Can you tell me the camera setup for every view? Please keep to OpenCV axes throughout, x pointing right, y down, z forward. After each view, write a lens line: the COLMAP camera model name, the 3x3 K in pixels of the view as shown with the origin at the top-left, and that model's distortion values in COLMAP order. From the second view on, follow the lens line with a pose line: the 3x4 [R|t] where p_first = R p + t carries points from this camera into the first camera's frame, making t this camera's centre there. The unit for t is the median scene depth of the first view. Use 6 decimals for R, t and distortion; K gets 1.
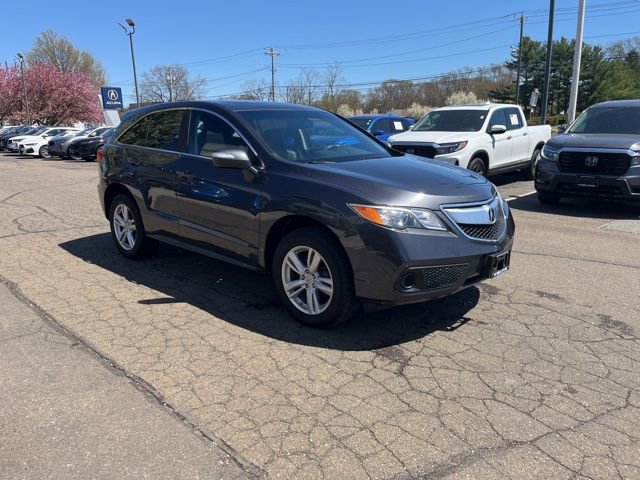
lens RADIAL K [[484.8, 0, 320.0], [0, 484.8, 240.0], [0, 0, 1]] dist [0.070292, -0.090916]
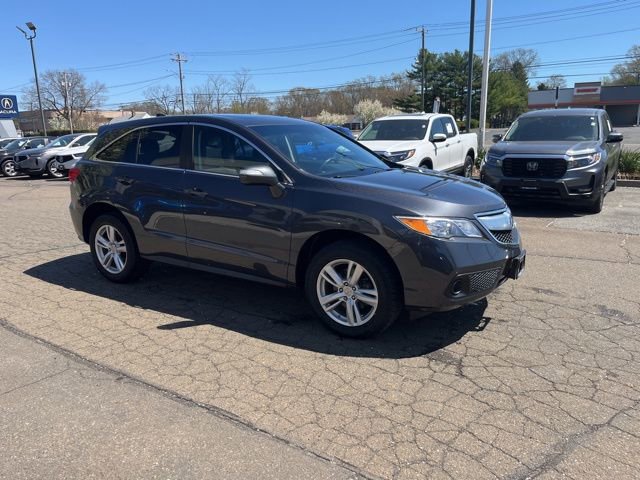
lens RADIAL K [[484.8, 0, 320.0], [0, 484.8, 240.0], [0, 0, 1]] dist [0.070292, -0.090916]
pose [[0.983195, -0.051324, 0.175196, -0.214118], [0.053803, 0.998507, -0.009426, -0.017625], [-0.174451, 0.018693, 0.984488, 0.004047]]
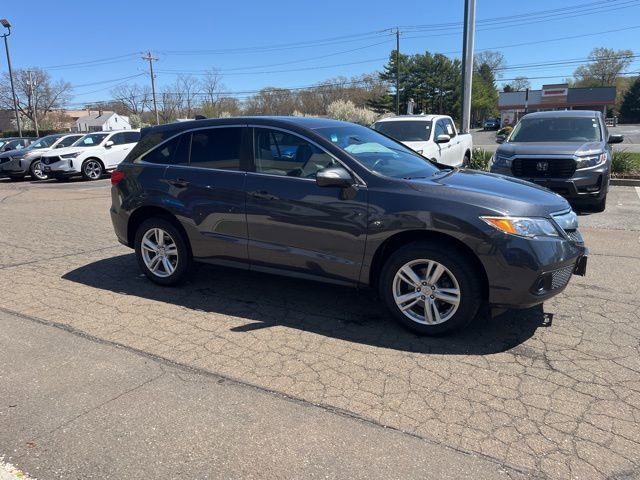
lens RADIAL K [[484.8, 0, 320.0], [0, 484.8, 240.0], [0, 0, 1]] dist [0.070292, -0.090916]
pose [[0.970391, -0.063700, 0.232990, -0.405217], [0.067015, 0.997732, -0.006328, -0.030741], [-0.232058, 0.021754, 0.972459, 0.029438]]
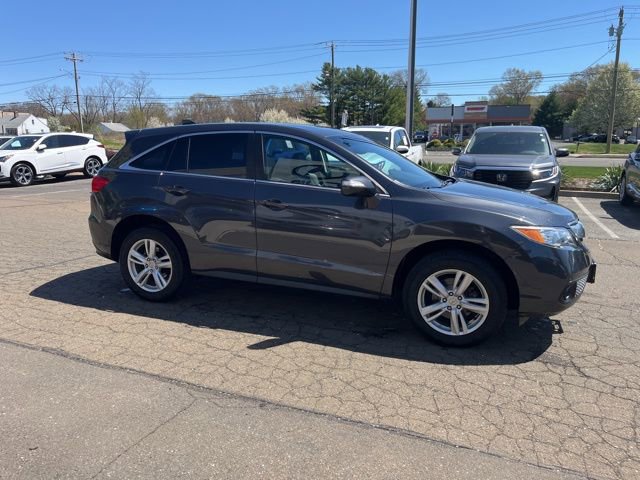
lens RADIAL K [[484.7, 0, 320.0], [0, 484.7, 231.2], [0, 0, 1]] dist [0.069382, -0.088562]
pose [[0.927347, -0.058968, 0.369528, -0.555393], [0.075645, 0.996659, -0.030792, -0.047727], [-0.366478, 0.056508, 0.928709, 0.111200]]
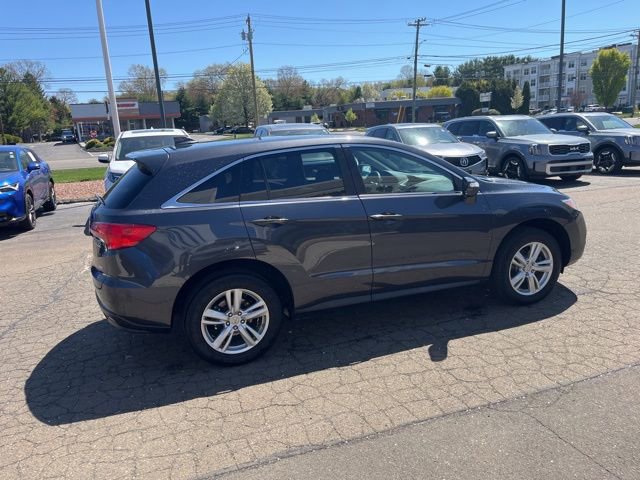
lens RADIAL K [[484.7, 0, 320.0], [0, 484.7, 231.2], [0, 0, 1]] dist [0.069382, -0.088562]
pose [[0.458068, -0.207268, 0.864415, -1.161479], [0.254851, 0.962236, 0.095674, -0.234095], [-0.851602, 0.176472, 0.493591, 0.686371]]
